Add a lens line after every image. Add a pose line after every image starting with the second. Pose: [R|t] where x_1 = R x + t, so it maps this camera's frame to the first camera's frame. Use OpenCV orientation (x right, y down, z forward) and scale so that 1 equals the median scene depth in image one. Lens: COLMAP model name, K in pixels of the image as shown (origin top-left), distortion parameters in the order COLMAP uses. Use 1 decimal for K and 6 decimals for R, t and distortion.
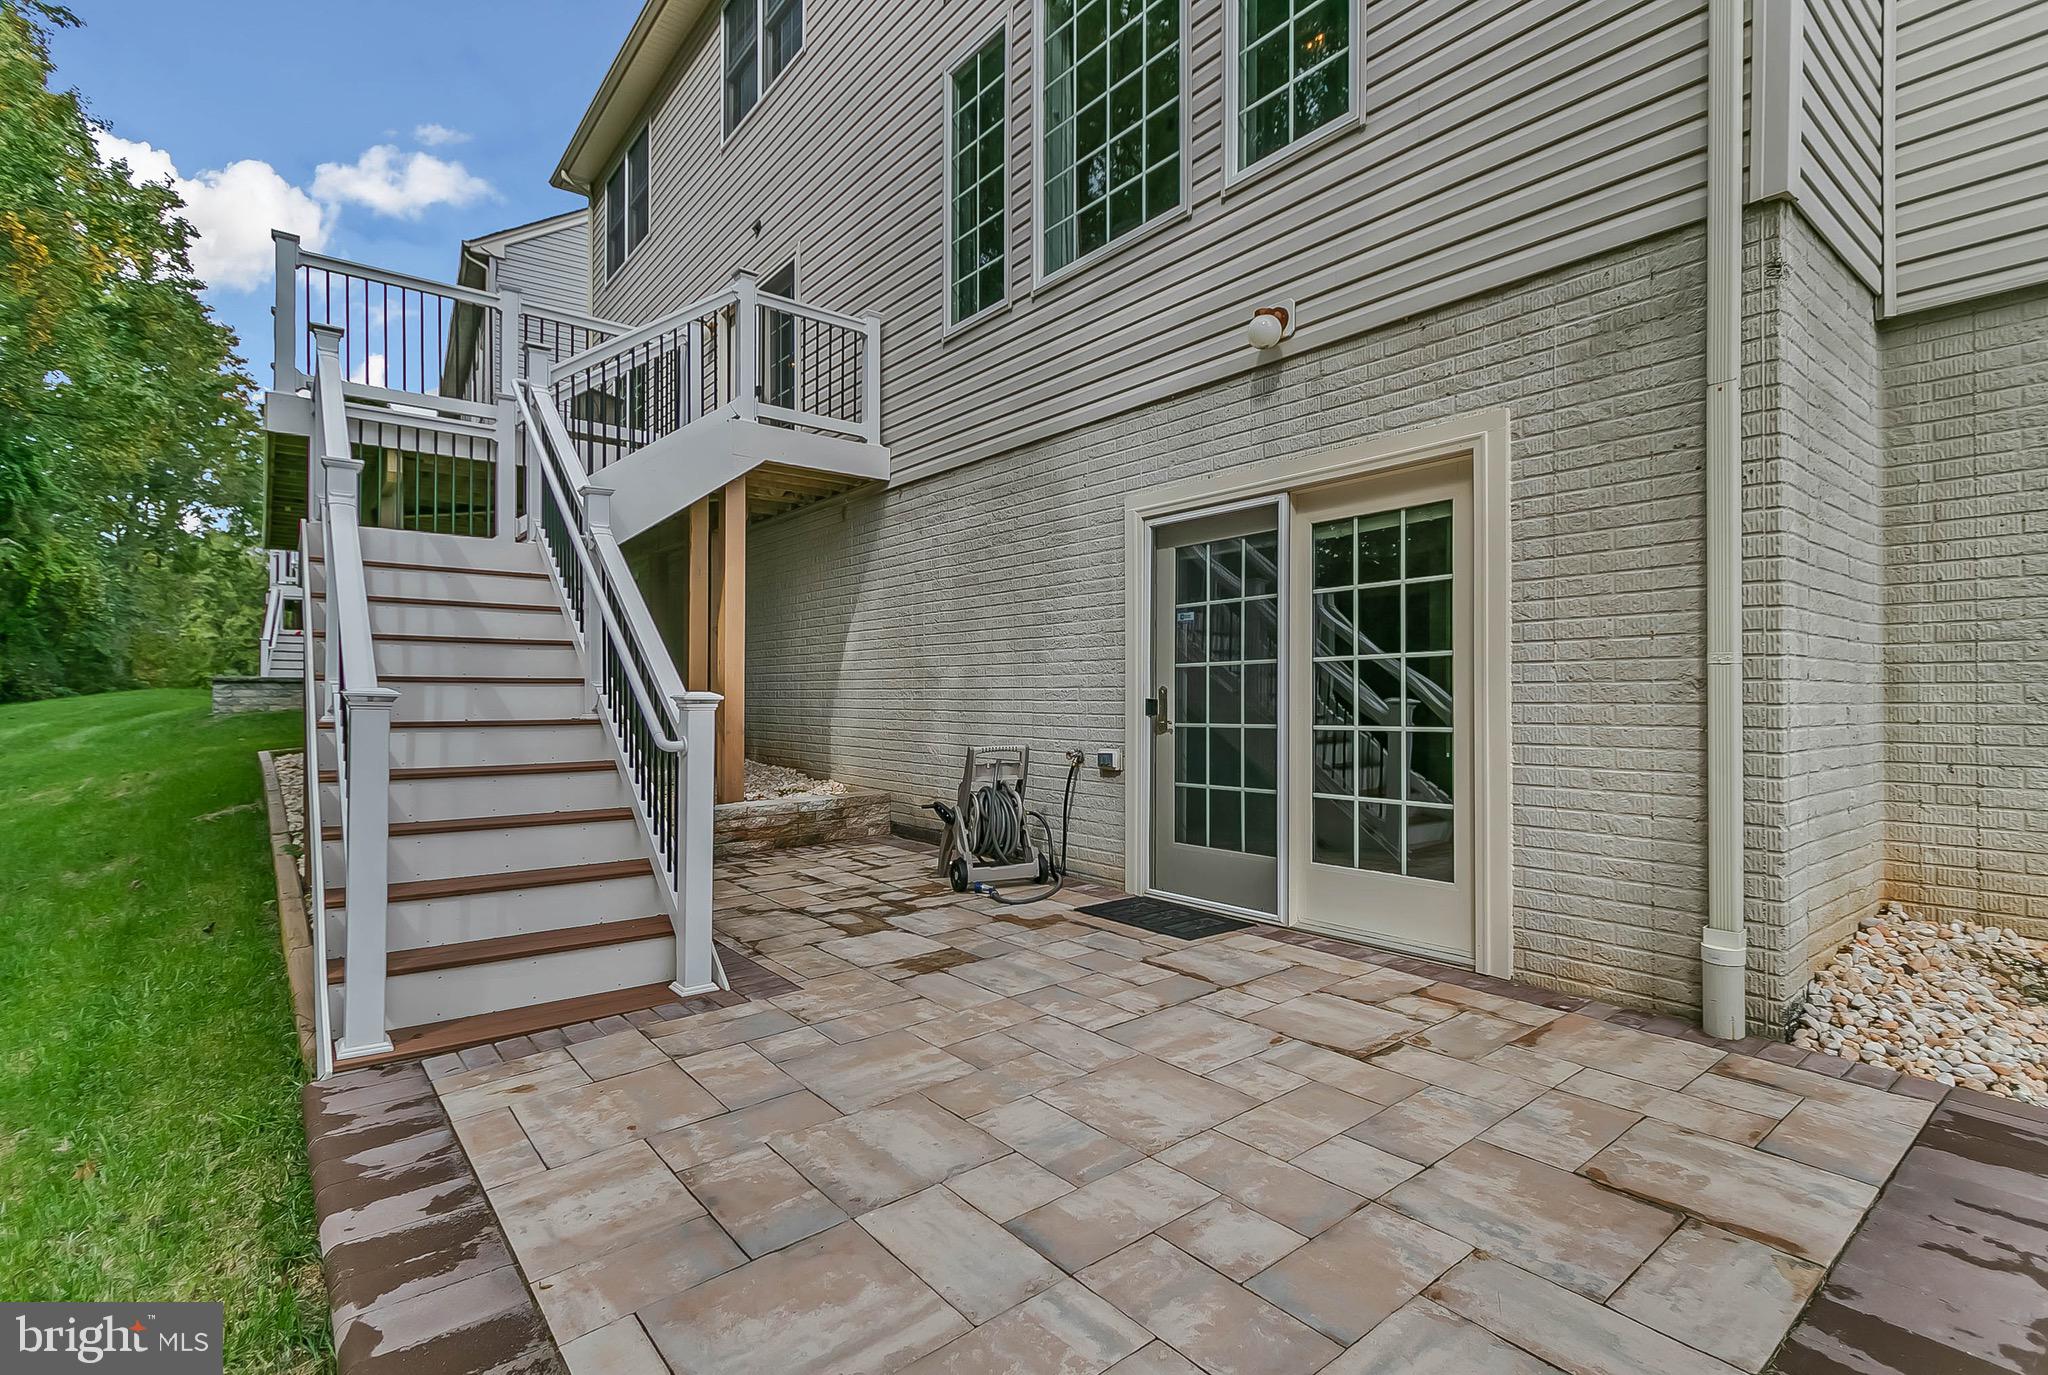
lens RADIAL K [[959.2, 0, 1017.8], [0, 959.2, 690.7], [0, 0, 1]] dist [0.003932, 0.000189]
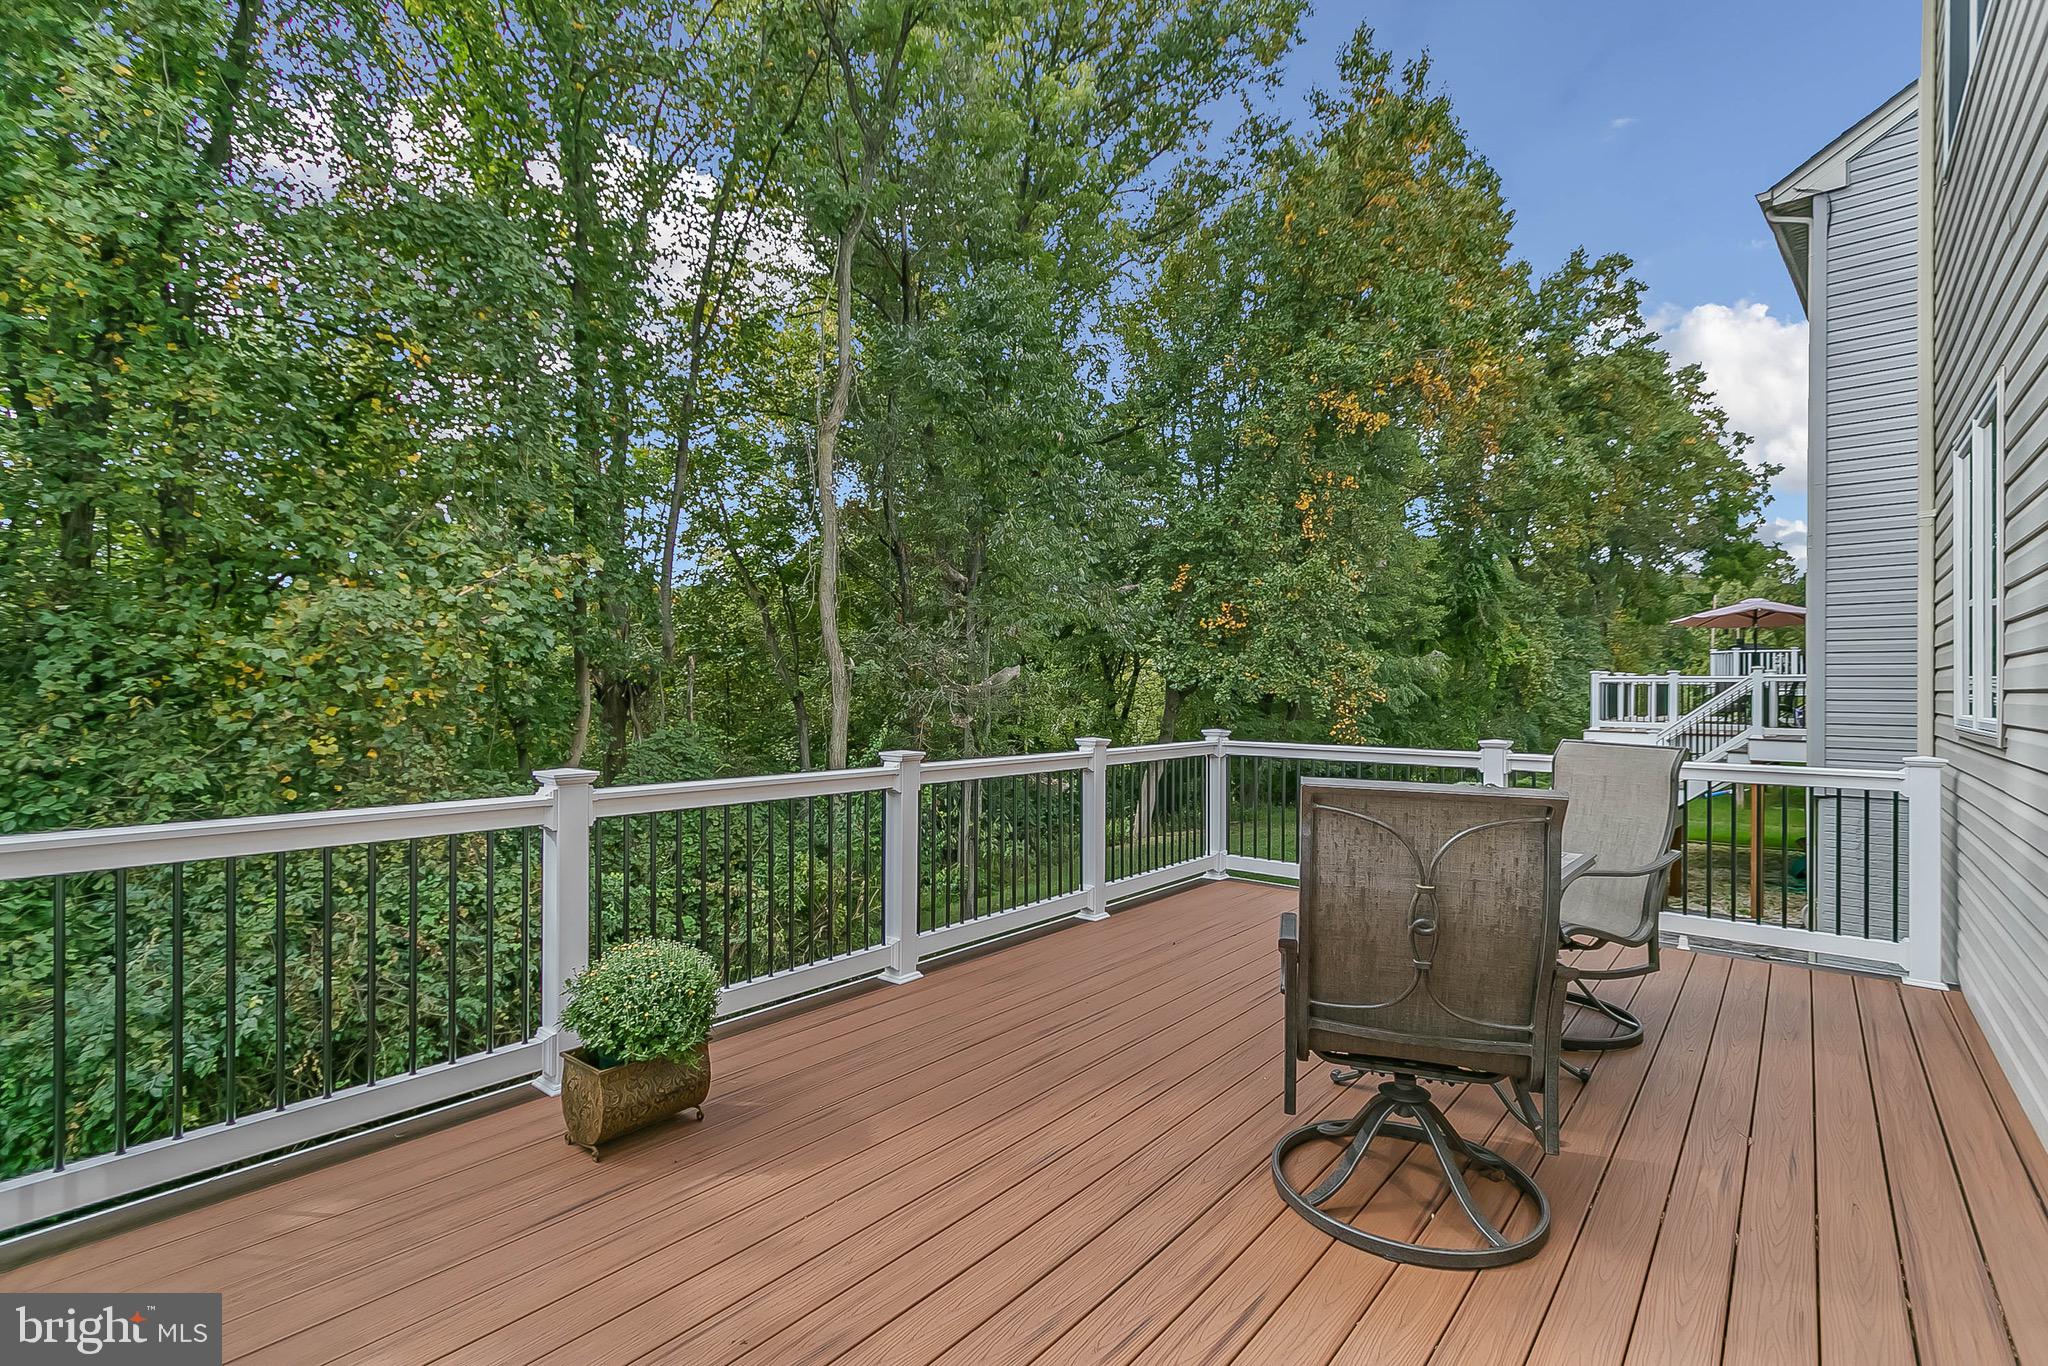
lens RADIAL K [[959.2, 0, 1021.2], [0, 959.2, 686.1], [0, 0, 1]] dist [0.003932, 0.000189]
pose [[0.217008, -0.000993, -0.976169, -0.042753], [-0.003961, 0.999990, -0.001897, -0.067006], [0.976162, 0.004279, 0.217002, 0.174232]]
